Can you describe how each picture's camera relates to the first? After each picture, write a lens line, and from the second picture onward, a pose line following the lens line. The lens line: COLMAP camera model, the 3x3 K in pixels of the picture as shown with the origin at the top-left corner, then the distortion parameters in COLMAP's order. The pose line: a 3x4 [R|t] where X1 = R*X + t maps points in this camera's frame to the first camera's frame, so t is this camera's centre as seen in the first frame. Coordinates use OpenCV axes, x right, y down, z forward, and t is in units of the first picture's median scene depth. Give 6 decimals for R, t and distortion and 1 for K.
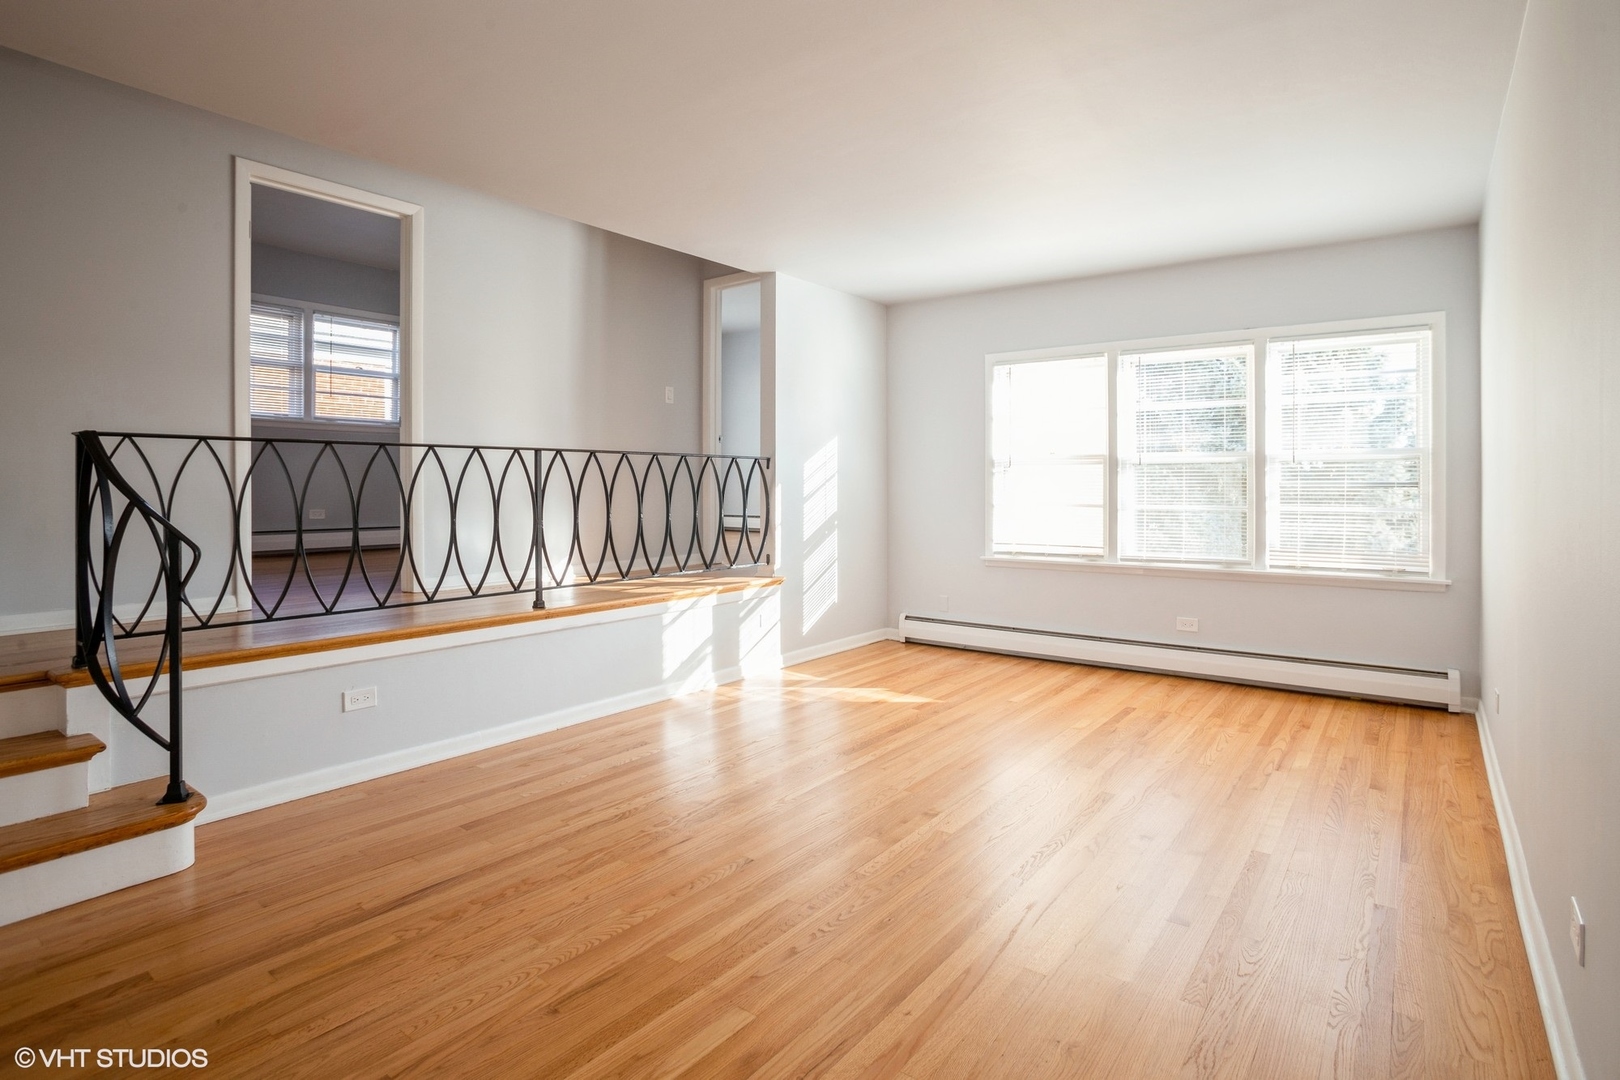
lens RADIAL K [[819.3, 0, 853.9], [0, 819.3, 481.3], [0, 0, 1]] dist [-0.051557, 0.000041]
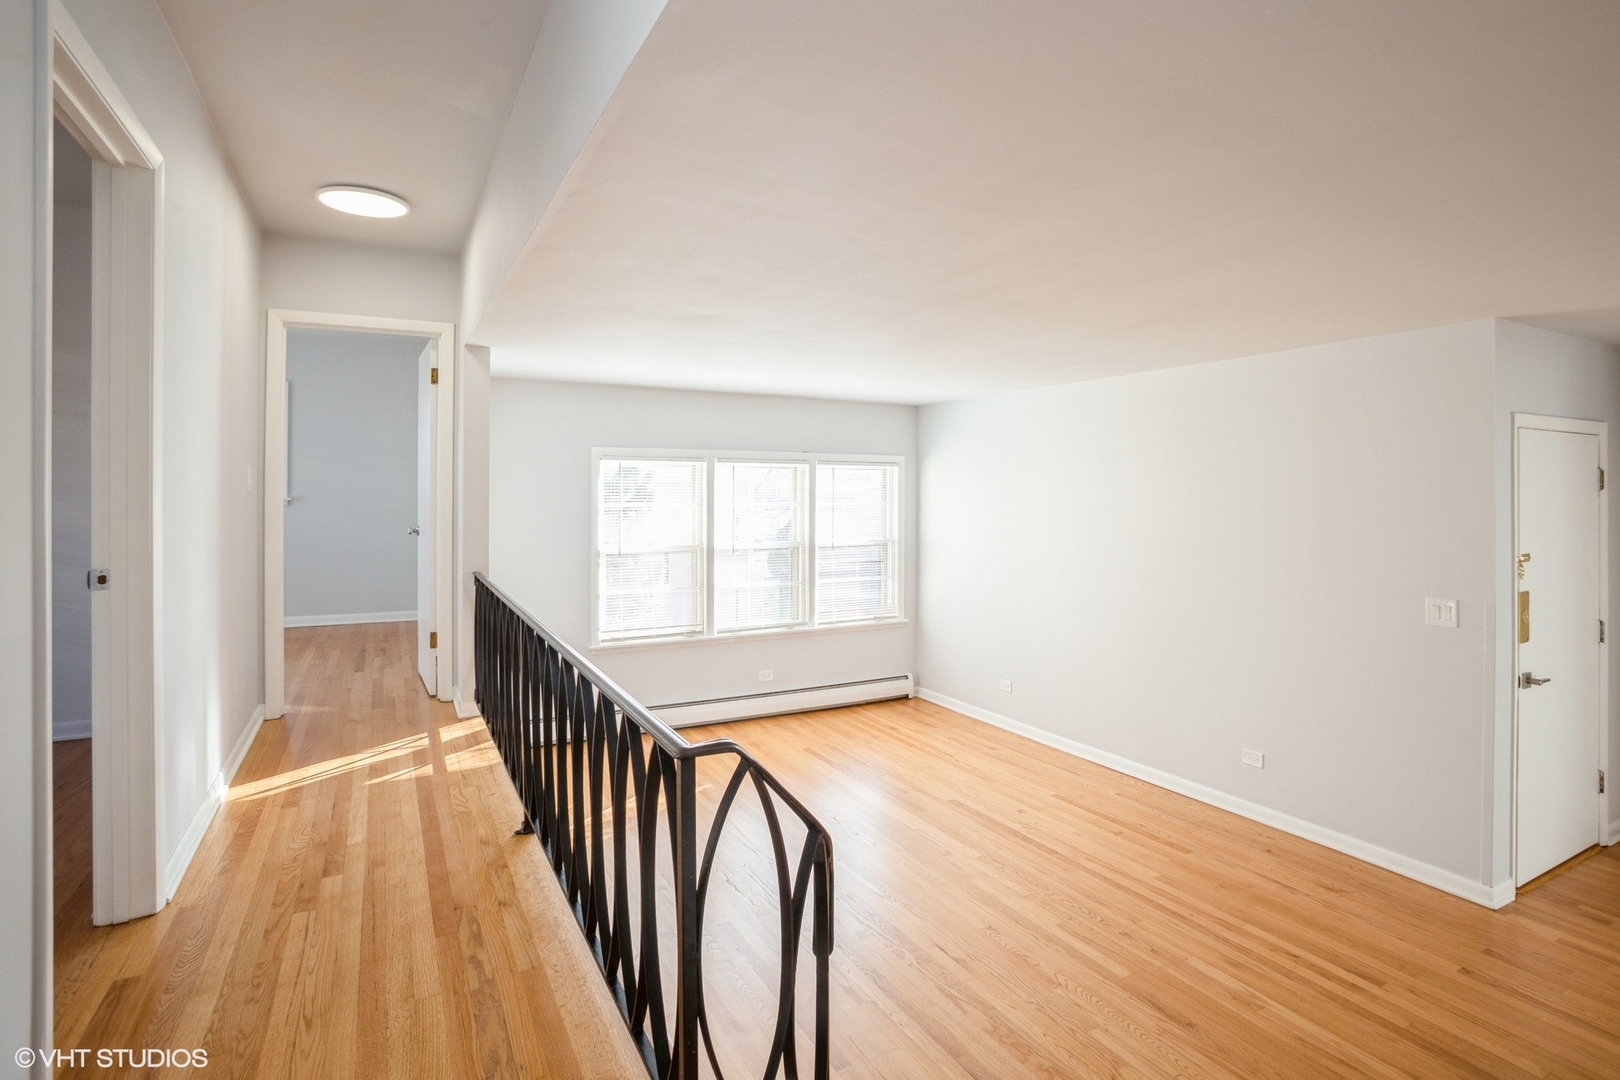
lens RADIAL K [[809.3, 0, 810.7], [0, 809.3, 500.4], [0, 0, 1]] dist [-0.075623, 0.000185]
pose [[0.443674, -0.001659, 0.896187, -0.825932], [-0.002079, 0.999994, 0.002880, -0.124968], [-0.896186, -0.003141, 0.443667, 0.427561]]
